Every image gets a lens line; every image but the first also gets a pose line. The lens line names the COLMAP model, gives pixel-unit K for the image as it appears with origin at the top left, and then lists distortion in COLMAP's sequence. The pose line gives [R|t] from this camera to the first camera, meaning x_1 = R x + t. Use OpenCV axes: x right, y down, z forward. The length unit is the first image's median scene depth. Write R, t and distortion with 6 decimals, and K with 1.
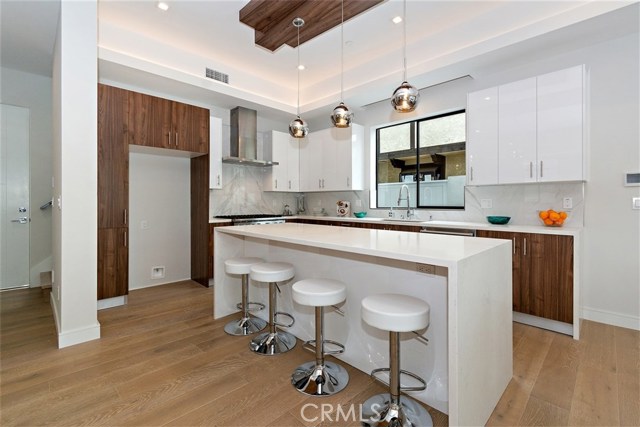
lens RADIAL K [[283.5, 0, 321.1], [0, 283.5, 205.4], [0, 0, 1]] dist [0.000936, -0.000232]
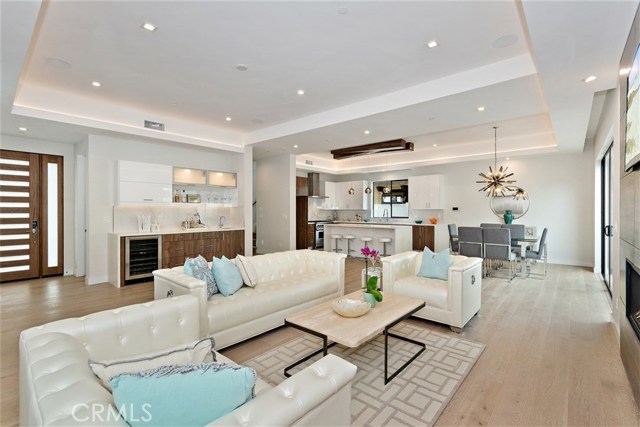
lens RADIAL K [[293.1, 0, 326.5], [0, 293.1, 212.3], [0, 0, 1]] dist [0.000273, -0.000220]
pose [[0.995339, -0.000535, 0.096441, -0.395110], [0.000696, 0.999998, -0.001640, -0.028745], [-0.096440, 0.001700, 0.995337, -1.261922]]
